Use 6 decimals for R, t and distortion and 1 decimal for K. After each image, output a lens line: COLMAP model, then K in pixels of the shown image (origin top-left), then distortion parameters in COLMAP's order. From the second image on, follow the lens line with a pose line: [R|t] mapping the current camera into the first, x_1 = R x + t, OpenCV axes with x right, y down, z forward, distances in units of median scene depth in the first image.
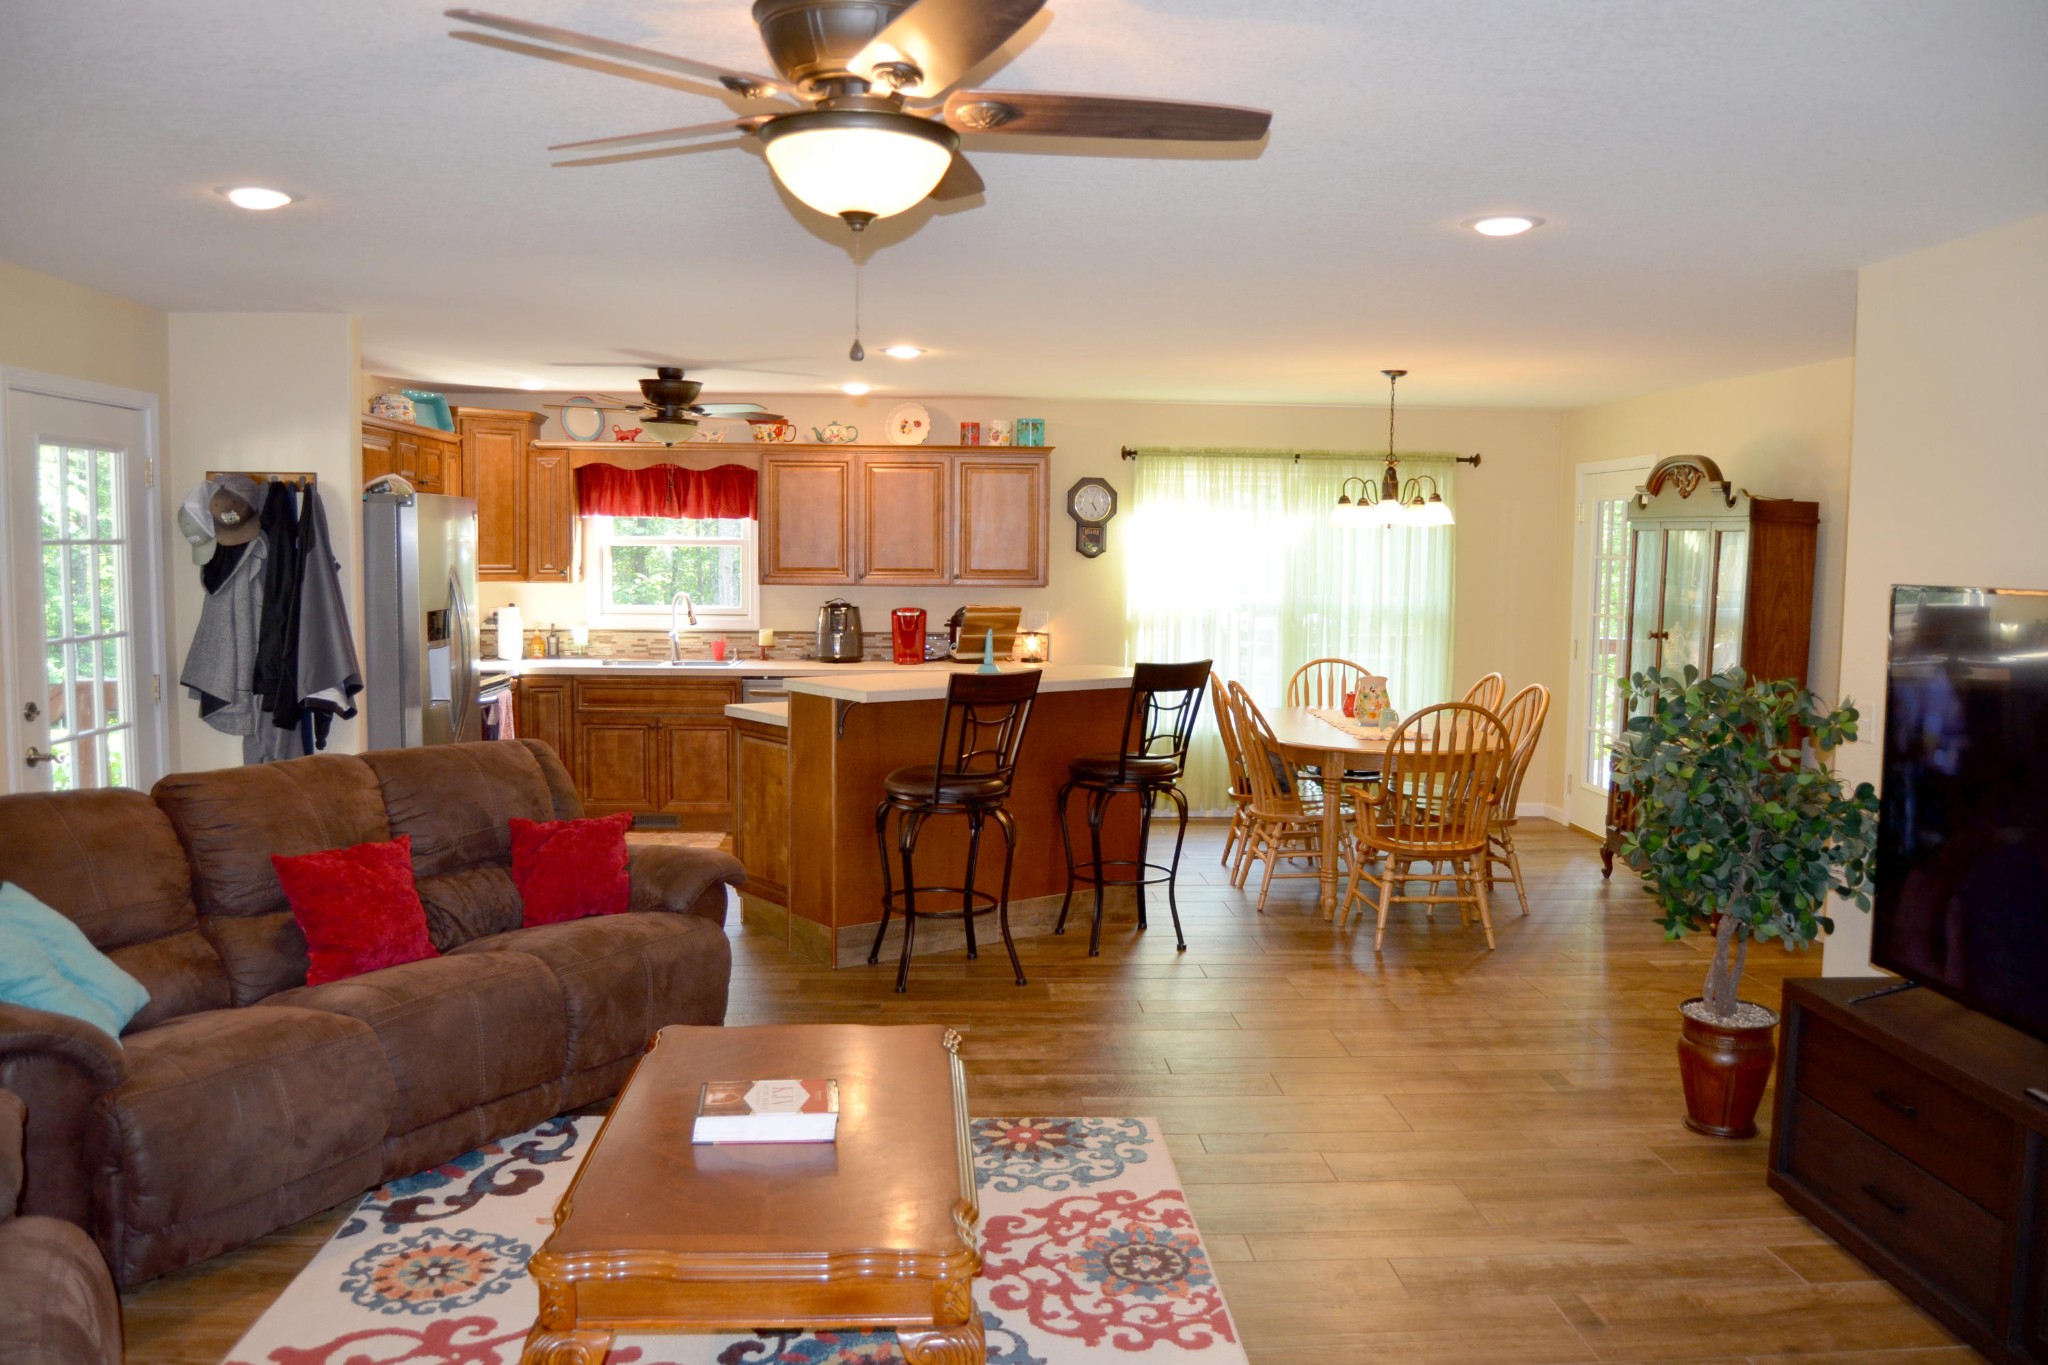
lens RADIAL K [[1740.7, 0, 1012.6], [0, 1740.7, 701.9], [0, 0, 1]] dist [-0.106922, 0.043477]
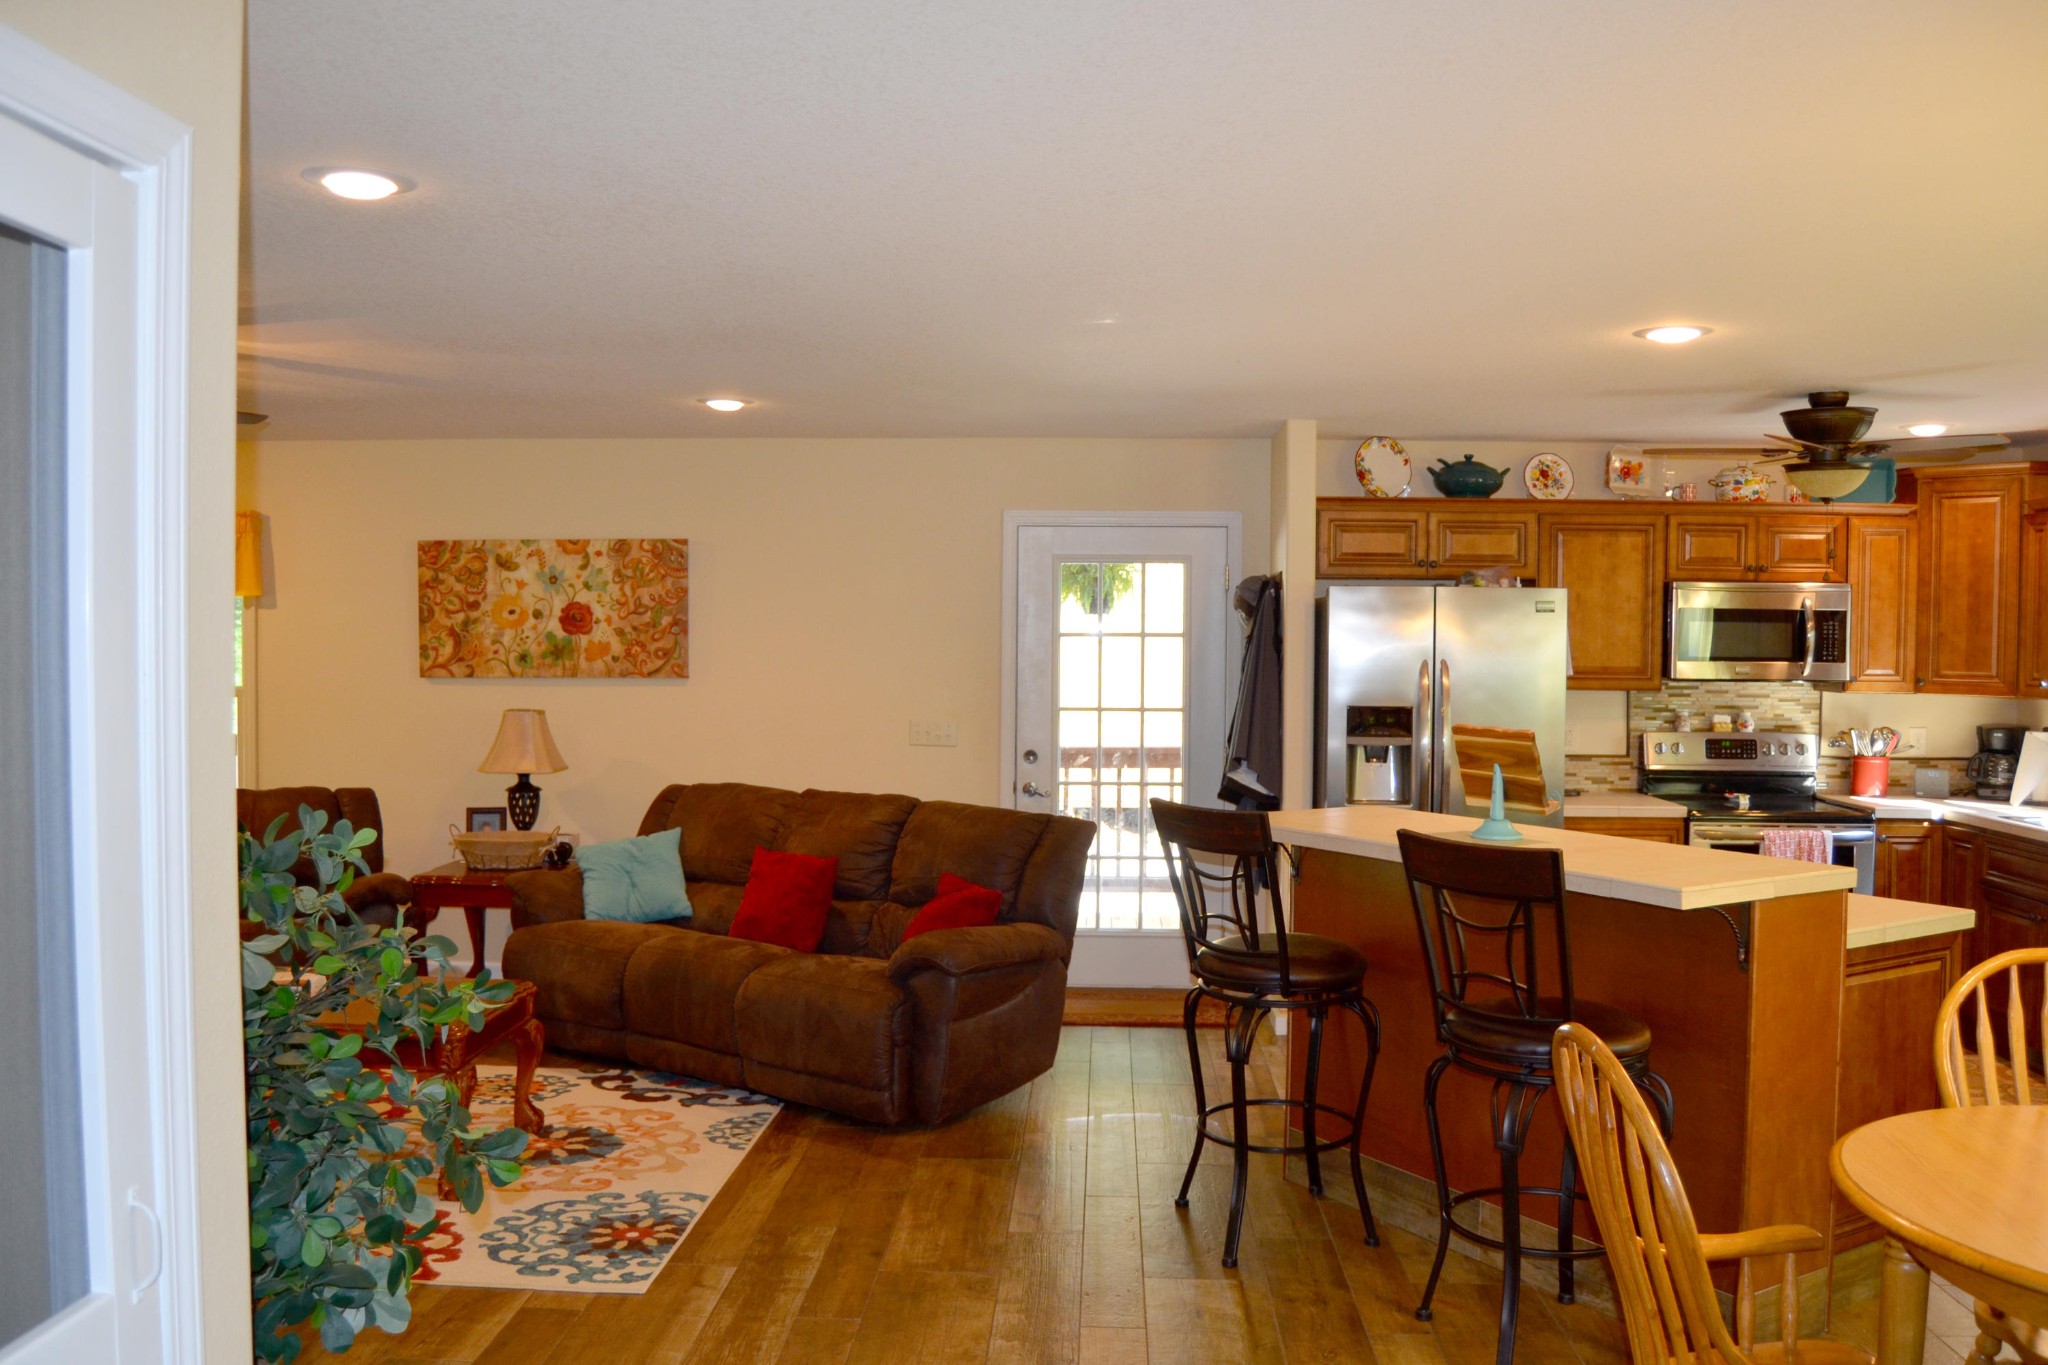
lens RADIAL K [[1740.7, 0, 1012.6], [0, 1740.7, 701.9], [0, 0, 1]] dist [-0.106922, 0.043477]
pose [[-0.151092, 0.026883, -0.988154, 0.943611], [-0.099050, 0.994188, 0.042192, -0.109385], [0.983545, 0.104252, -0.147551, 1.364721]]
